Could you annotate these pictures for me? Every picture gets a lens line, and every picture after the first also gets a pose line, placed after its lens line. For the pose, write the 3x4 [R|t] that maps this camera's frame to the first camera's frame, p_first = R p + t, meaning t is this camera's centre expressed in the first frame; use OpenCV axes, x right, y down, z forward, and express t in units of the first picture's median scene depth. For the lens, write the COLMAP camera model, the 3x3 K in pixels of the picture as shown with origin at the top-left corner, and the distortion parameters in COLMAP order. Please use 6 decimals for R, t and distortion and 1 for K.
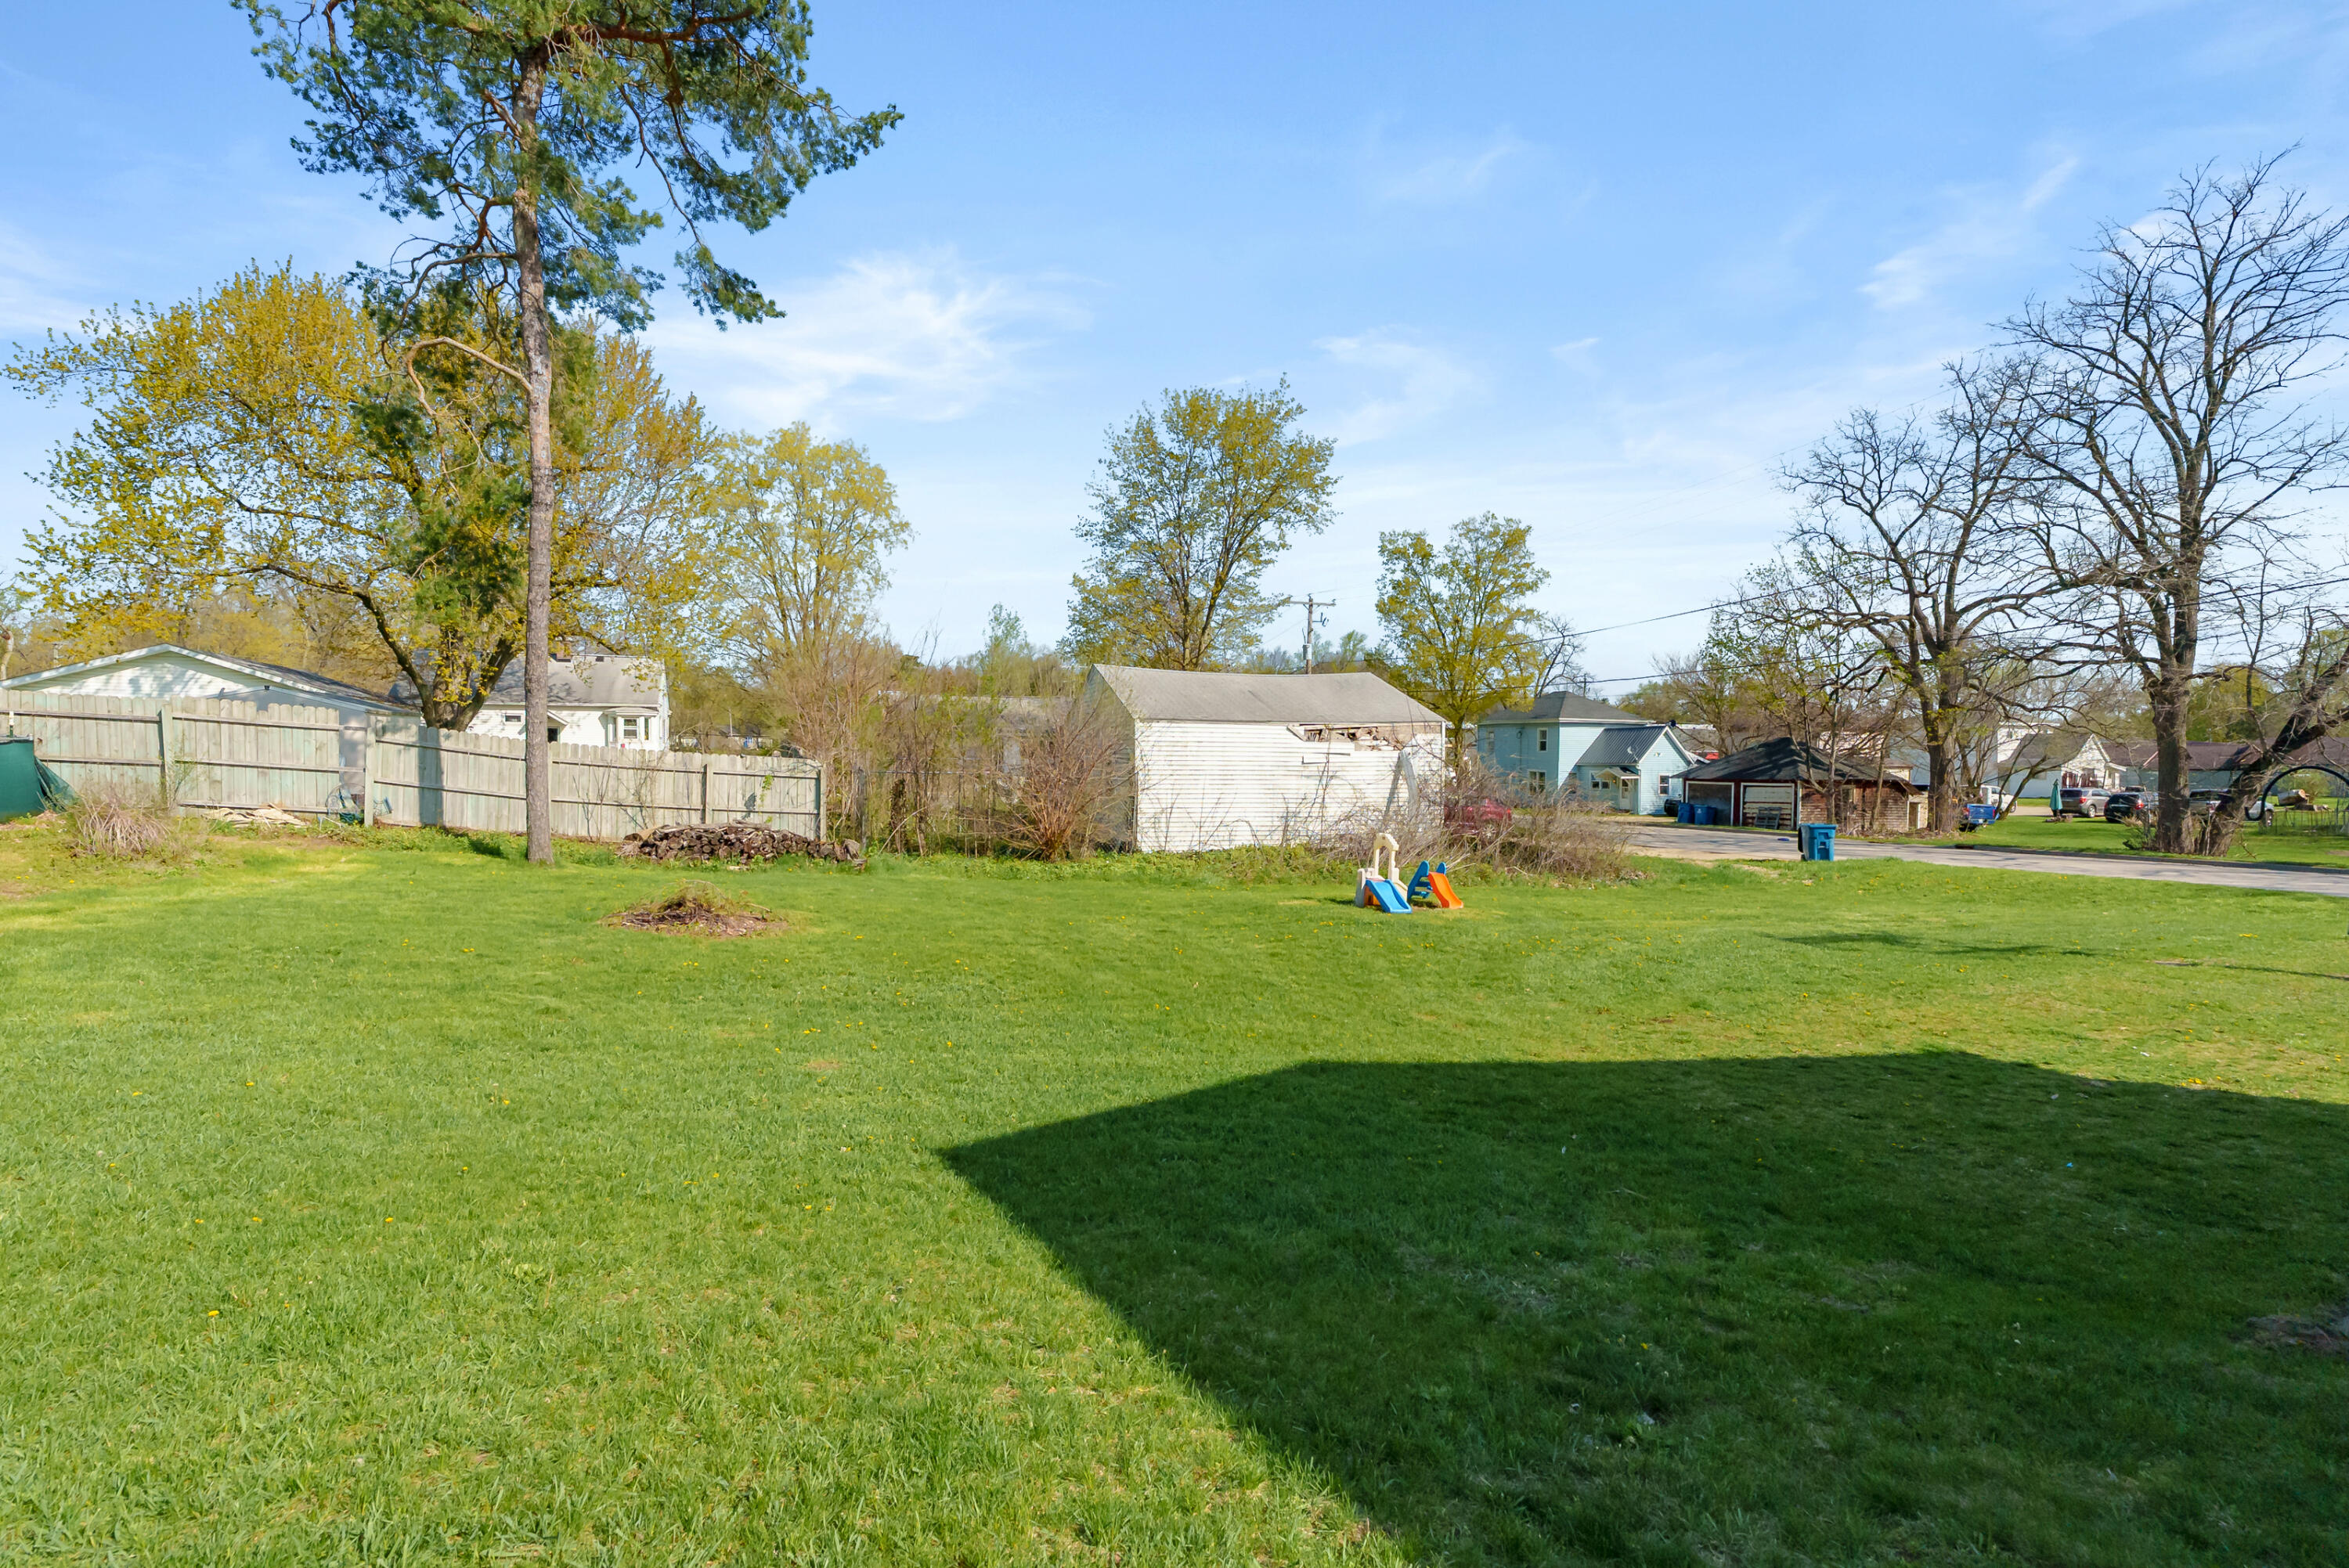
lens RADIAL K [[1075.8, 0, 1185.2], [0, 1075.8, 768.6], [0, 0, 1]] dist [-0.004265, 0.003117]
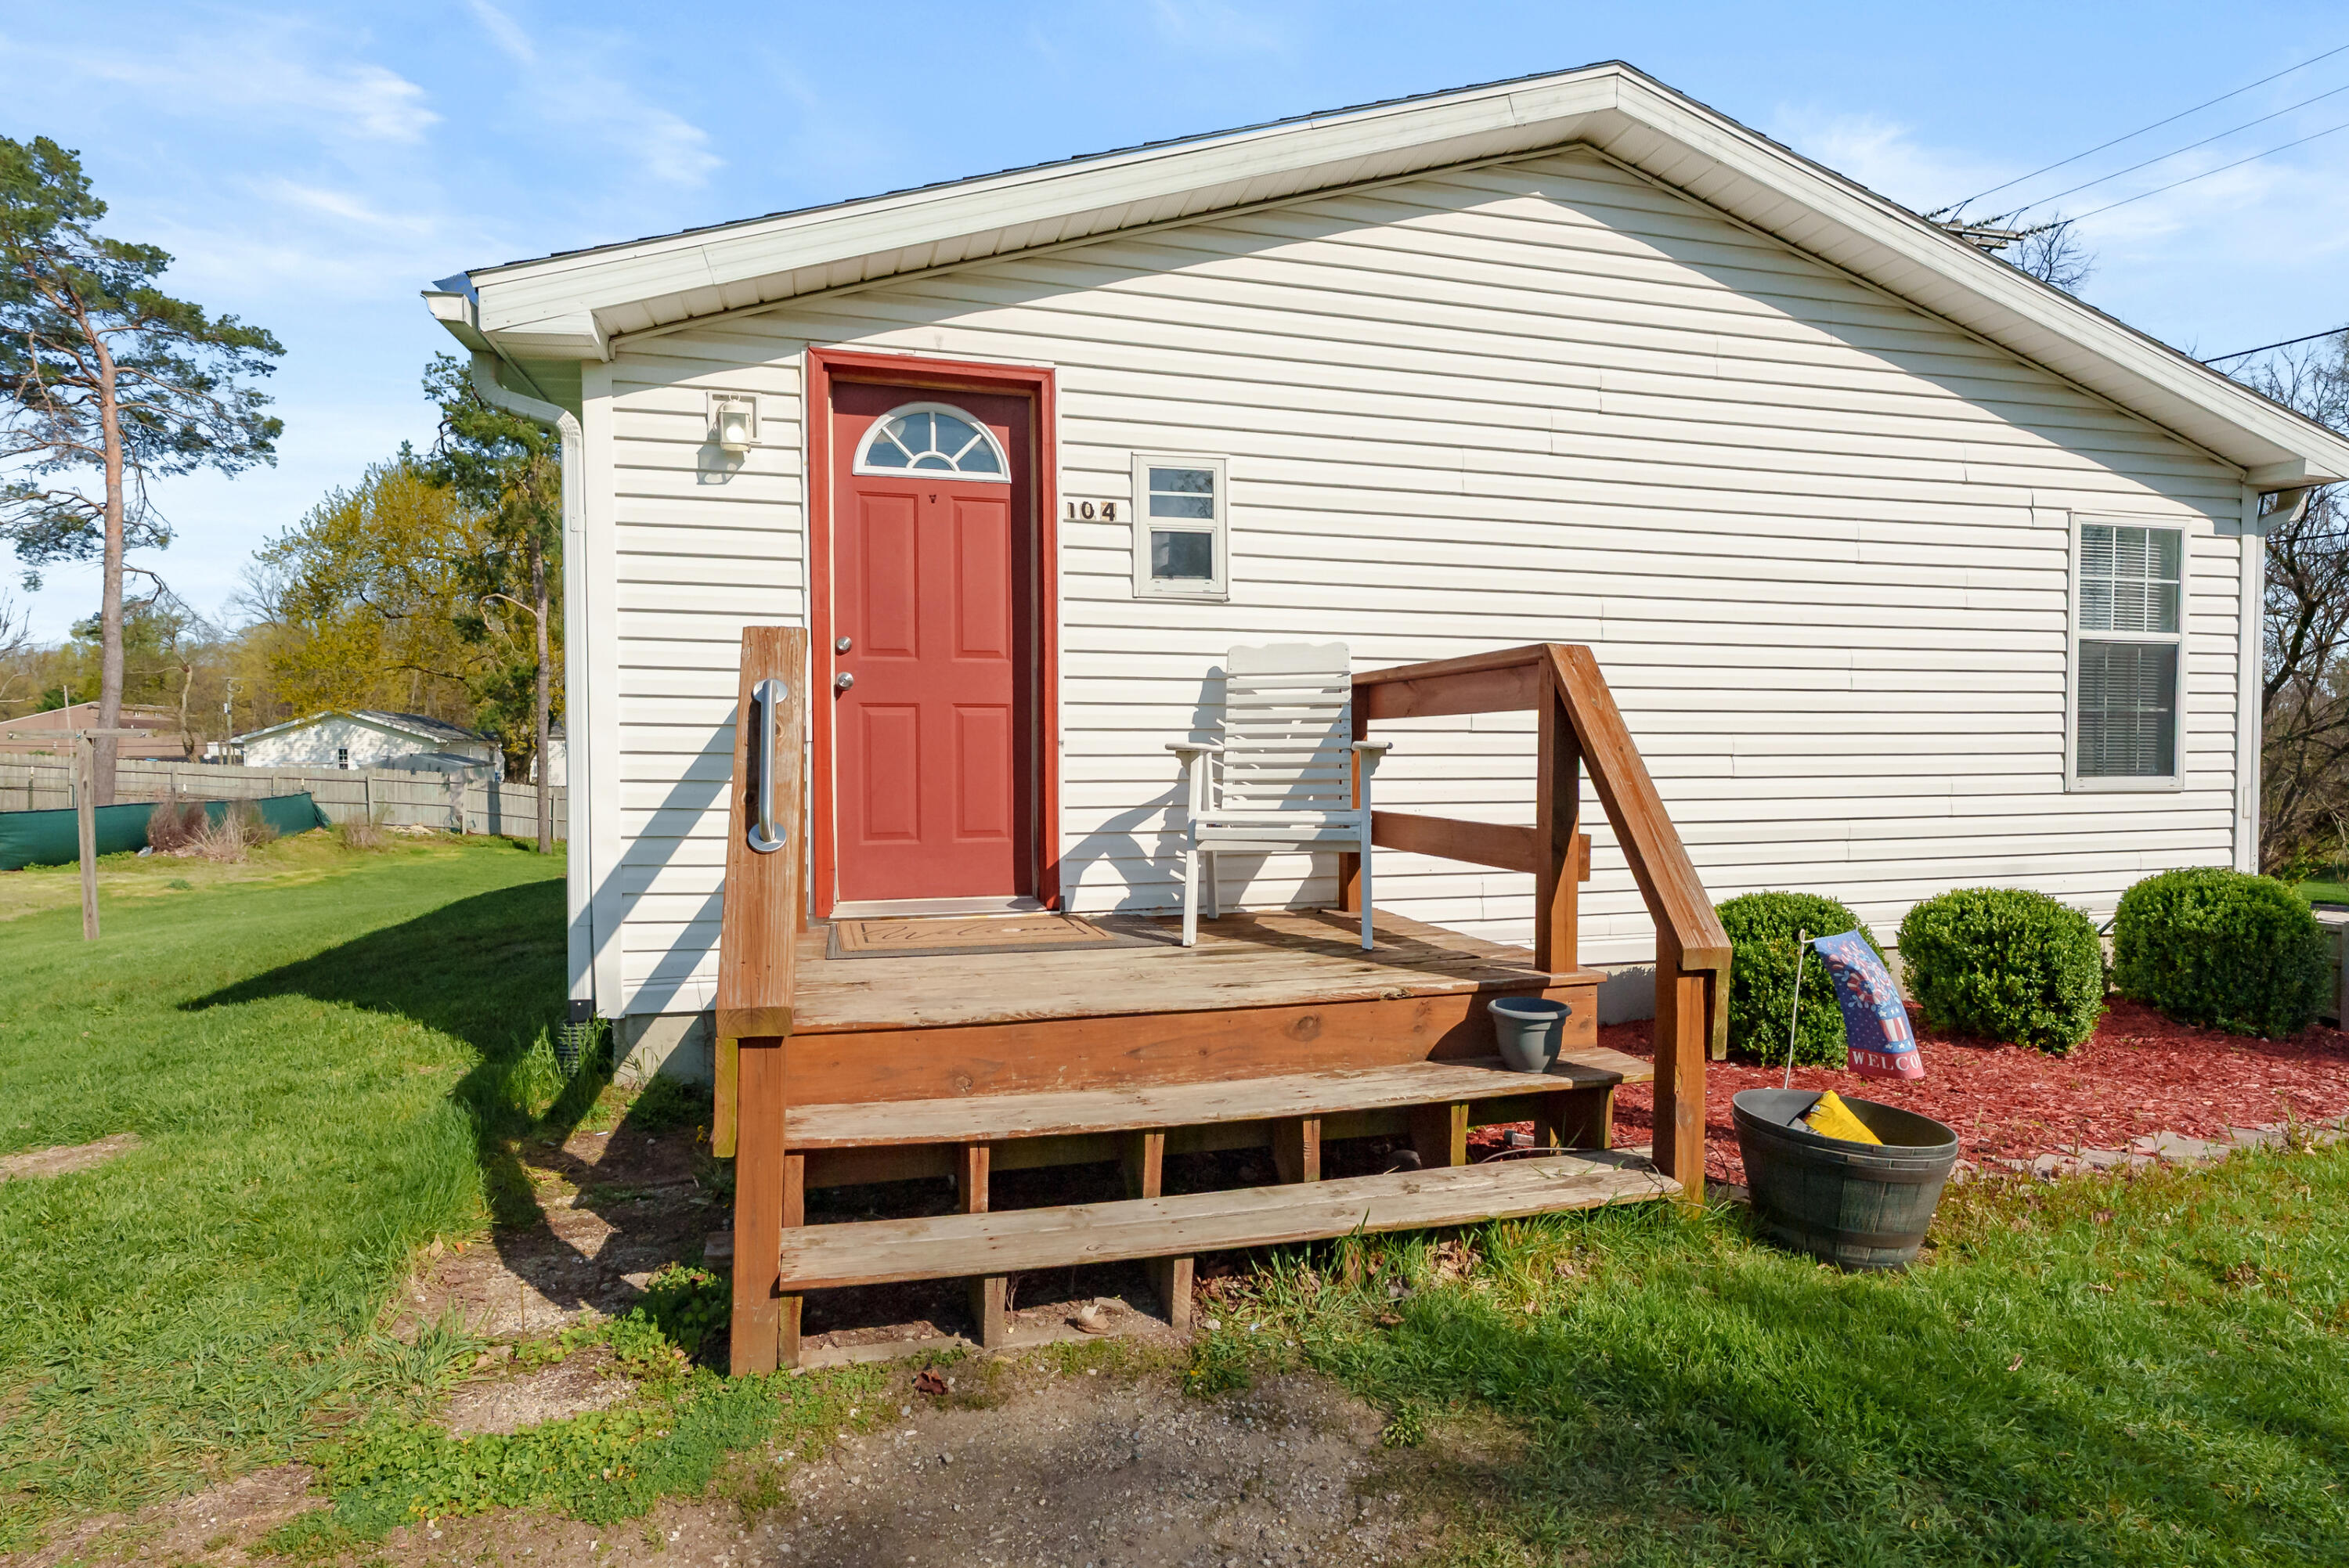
lens RADIAL K [[1235.0, 0, 1176.6], [0, 1235.0, 769.2], [0, 0, 1]] dist [-0.006490, -0.001637]
pose [[0.991708, -0.006751, -0.128332, 0.682646], [0.007351, 0.999964, 0.004200, -0.054967], [0.128299, -0.005109, 0.991722, -0.885972]]
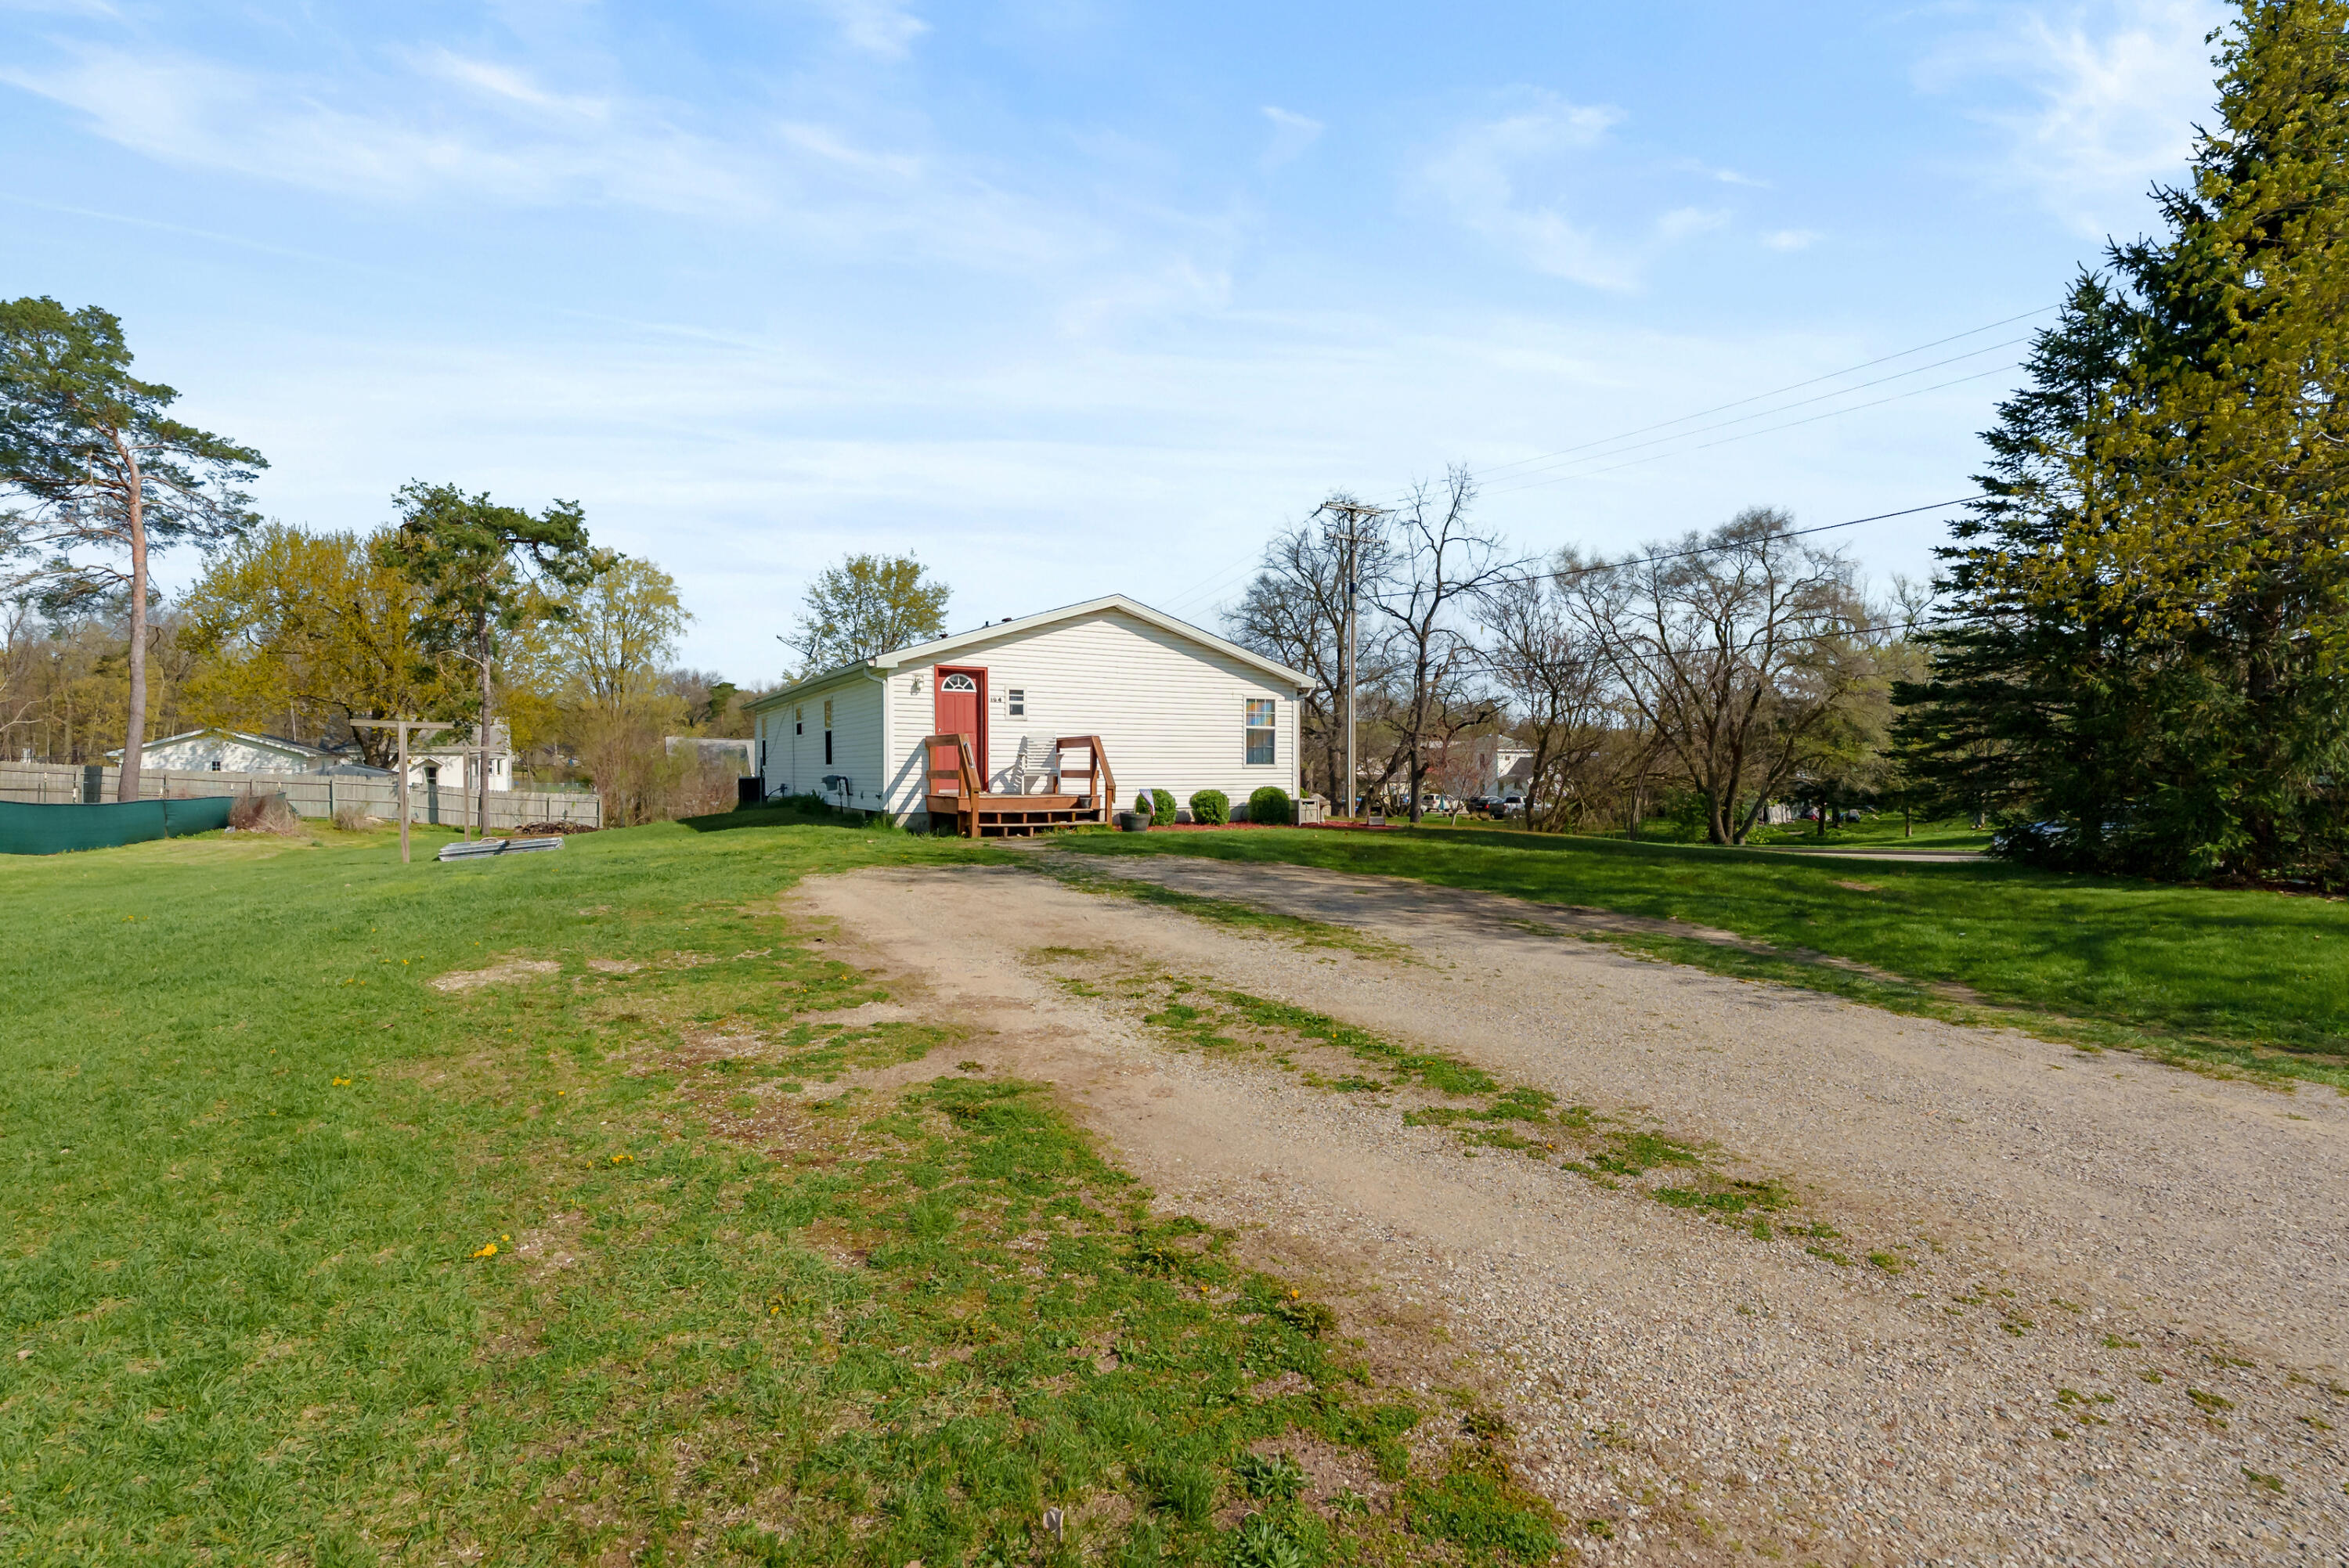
lens RADIAL K [[1075.8, 0, 1178.4], [0, 1075.8, 772.9], [0, 0, 1]] dist [-0.004265, 0.003117]
pose [[0.992111, -0.007509, 0.125137, 0.673562], [0.008133, 0.999957, -0.004479, -0.036585], [-0.125098, 0.005461, 0.992129, -1.612609]]
